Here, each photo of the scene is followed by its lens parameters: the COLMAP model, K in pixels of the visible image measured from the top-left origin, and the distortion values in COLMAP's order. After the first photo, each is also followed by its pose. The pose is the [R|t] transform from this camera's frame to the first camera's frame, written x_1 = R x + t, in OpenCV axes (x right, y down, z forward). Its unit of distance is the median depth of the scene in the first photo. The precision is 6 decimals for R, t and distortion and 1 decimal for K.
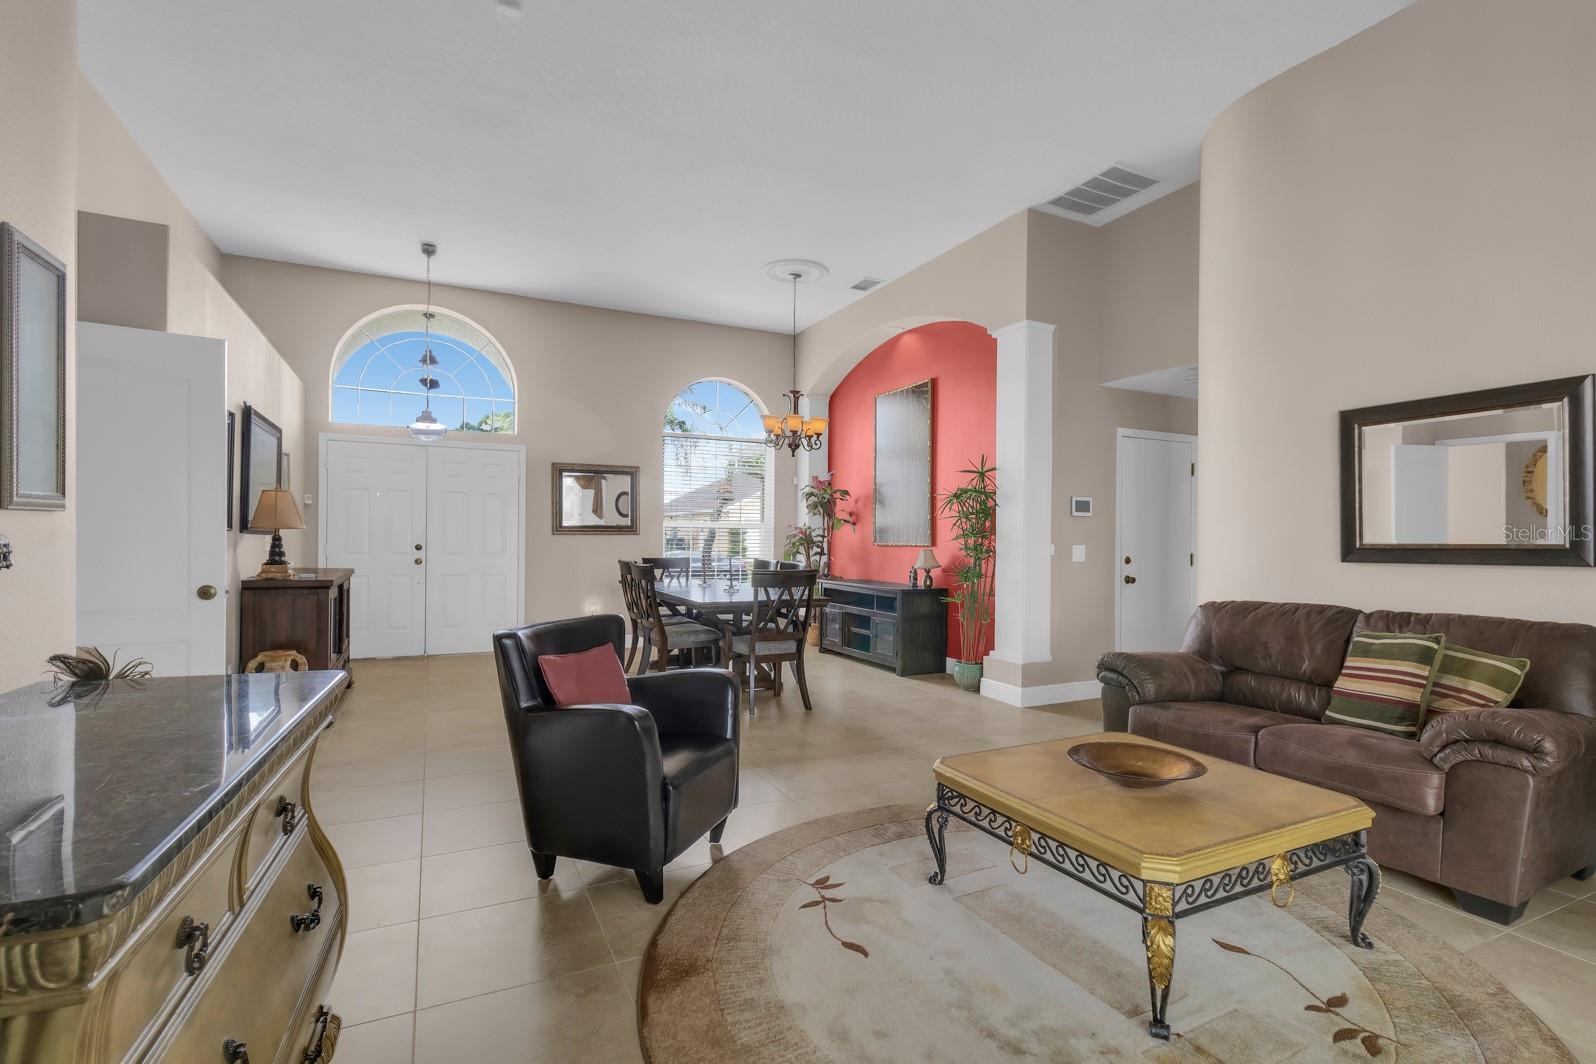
lens RADIAL K [[759.9, 0, 800.5], [0, 759.9, 537.5], [0, 0, 1]] dist [0.004191, 0.002301]
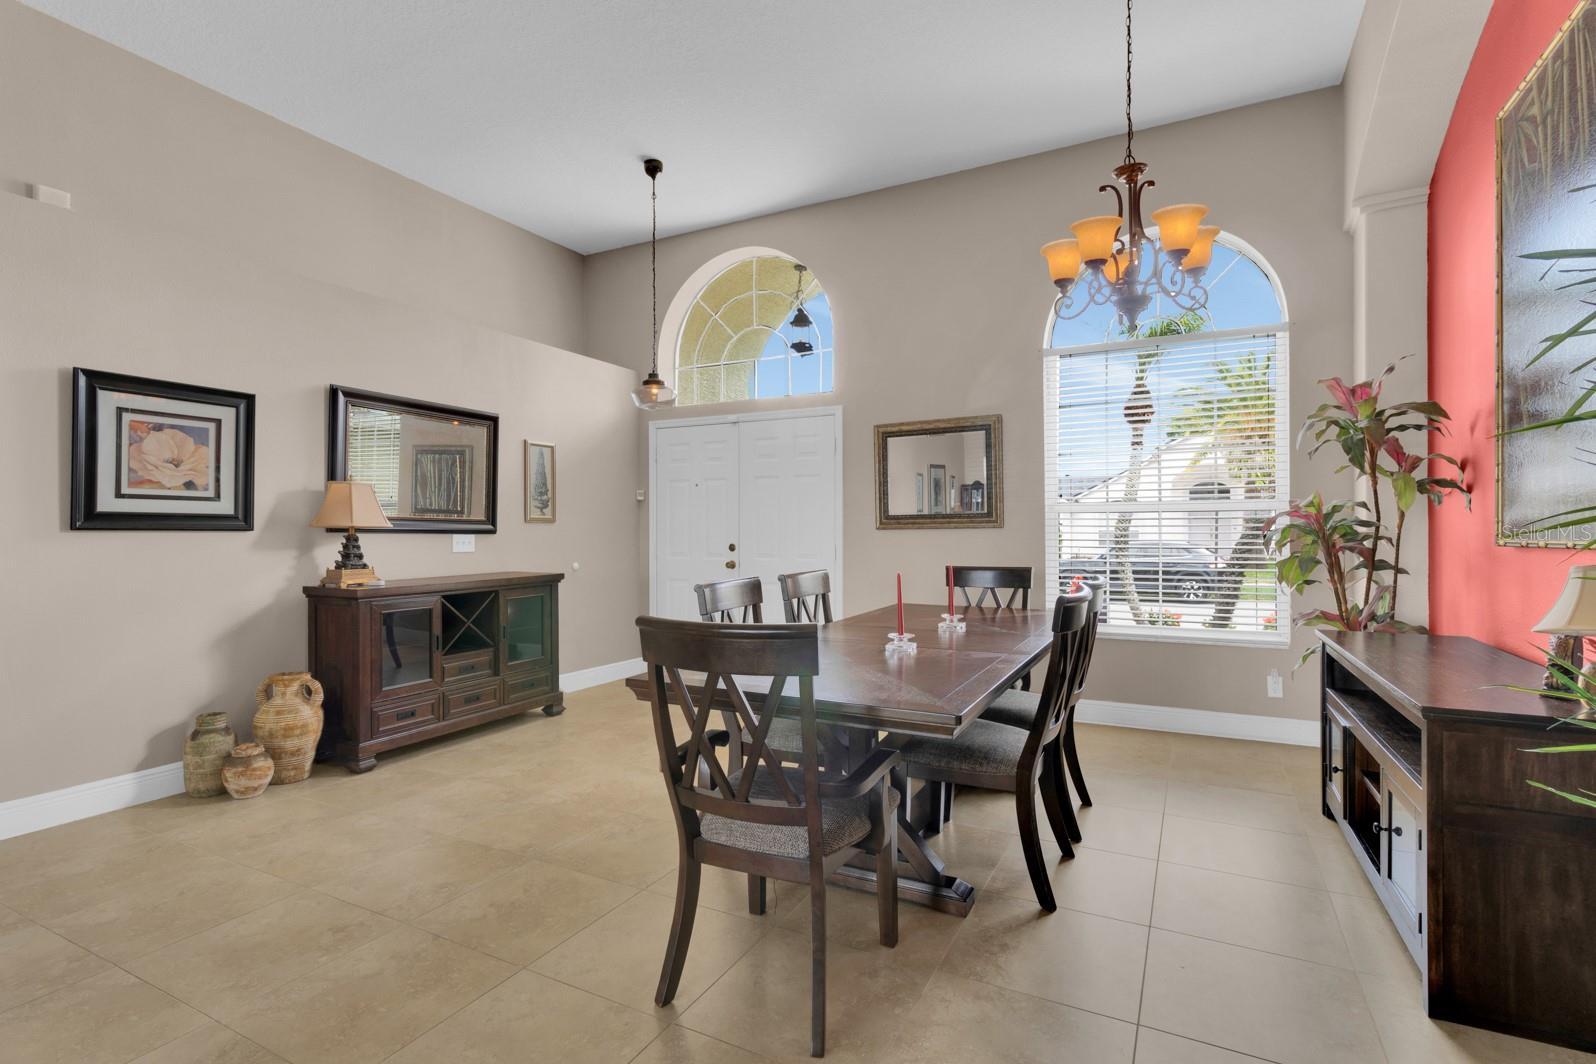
lens RADIAL K [[759.9, 0, 801.1], [0, 759.9, 526.5], [0, 0, 1]] dist [0.004191, 0.002301]
pose [[0.606708, -0.017208, -0.794739, 0.181804], [0.008986, 0.999850, -0.014789, 0.003542], [0.794874, 0.001831, 0.606771, 0.535300]]
